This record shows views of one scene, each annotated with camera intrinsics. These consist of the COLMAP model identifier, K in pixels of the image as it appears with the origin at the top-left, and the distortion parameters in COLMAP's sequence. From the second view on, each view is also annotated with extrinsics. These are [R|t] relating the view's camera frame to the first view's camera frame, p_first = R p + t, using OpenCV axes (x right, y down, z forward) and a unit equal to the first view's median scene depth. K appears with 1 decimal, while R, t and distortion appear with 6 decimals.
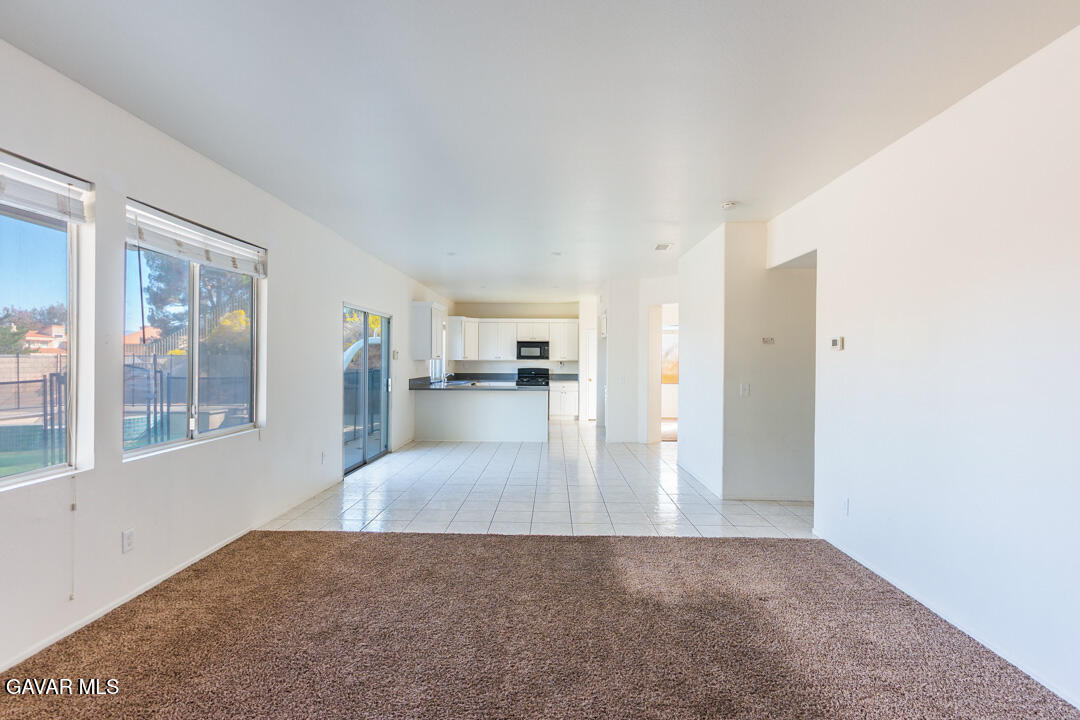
lens RADIAL K [[507.4, 0, 554.8], [0, 507.4, 358.8], [0, 0, 1]] dist [-0.011534, 0.011531]
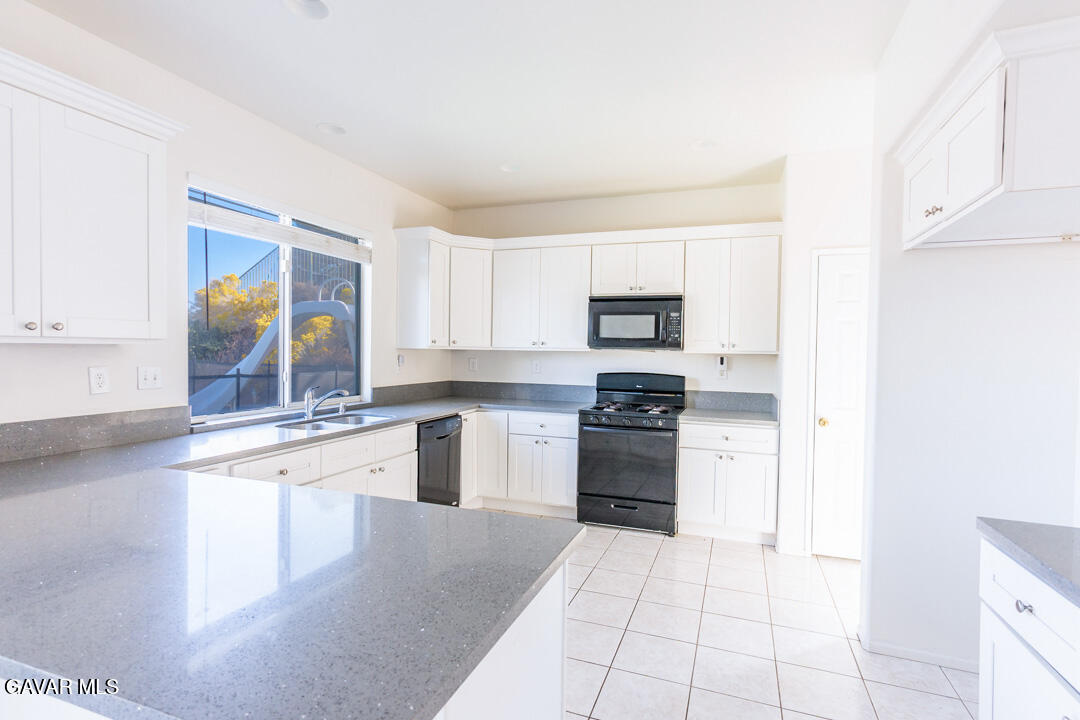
lens RADIAL K [[507.4, 0, 554.8], [0, 507.4, 358.8], [0, 0, 1]] dist [-0.011534, 0.011531]
pose [[0.940547, 0.017094, -0.339233, 0.022618], [-0.008976, 0.999635, 0.025486, -0.000466], [0.339545, -0.020926, 0.940357, 0.659671]]
